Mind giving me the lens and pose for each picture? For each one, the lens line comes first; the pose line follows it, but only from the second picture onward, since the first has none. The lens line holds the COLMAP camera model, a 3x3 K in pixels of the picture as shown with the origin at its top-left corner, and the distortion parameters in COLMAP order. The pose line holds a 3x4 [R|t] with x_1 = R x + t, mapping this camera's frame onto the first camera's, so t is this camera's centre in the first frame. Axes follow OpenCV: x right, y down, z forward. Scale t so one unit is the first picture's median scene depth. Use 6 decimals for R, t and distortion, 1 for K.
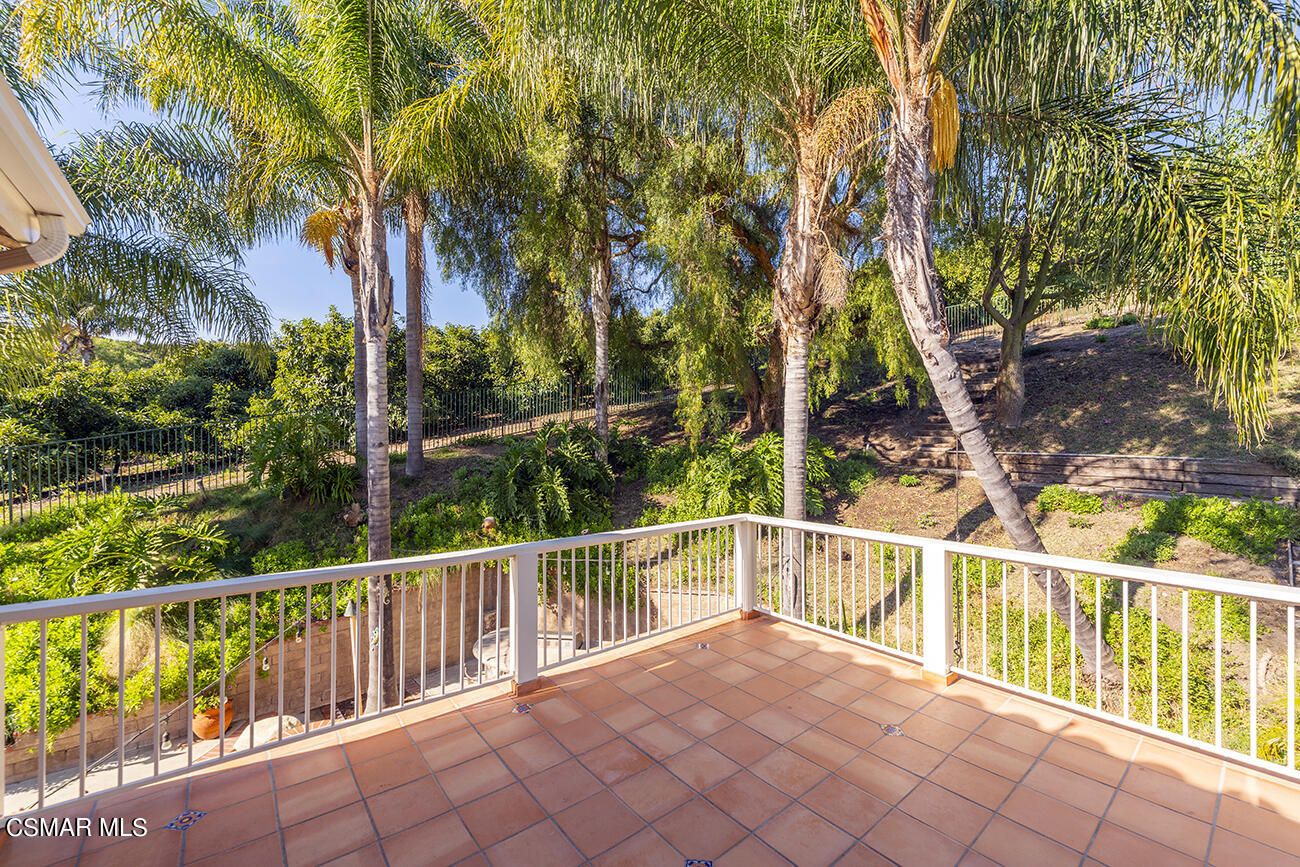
lens RADIAL K [[525.8, 0, 649.3], [0, 525.8, 436.3], [0, 0, 1]] dist [-0.001149, -0.000735]
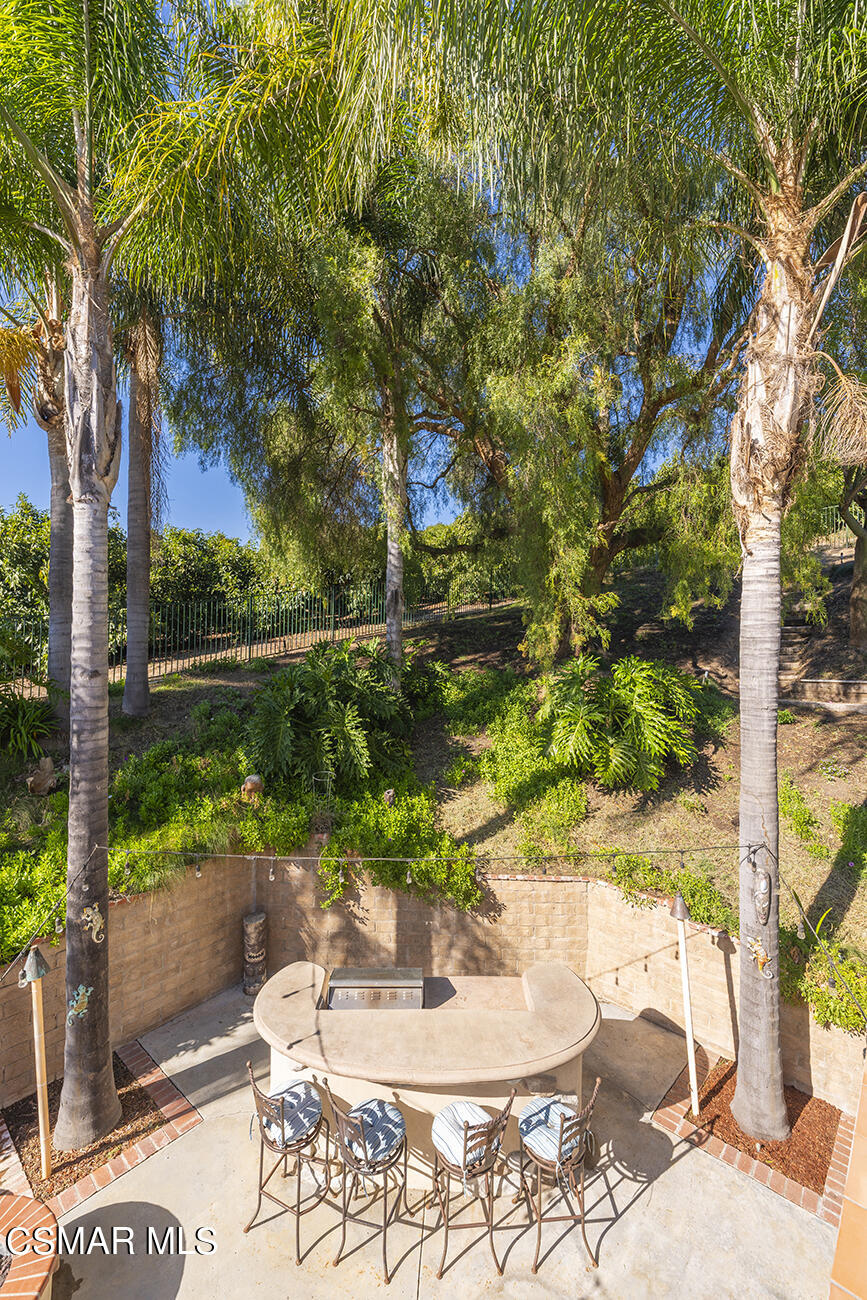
lens RADIAL K [[525.8, 0, 432.7], [0, 525.8, 643.9], [0, 0, 1]] dist [-0.001149, -0.000735]
pose [[0.992419, 0.009070, 0.122565, -0.146190], [-0.005309, 0.999506, -0.030972, -0.000654], [-0.122785, 0.030086, 0.991977, 0.258746]]
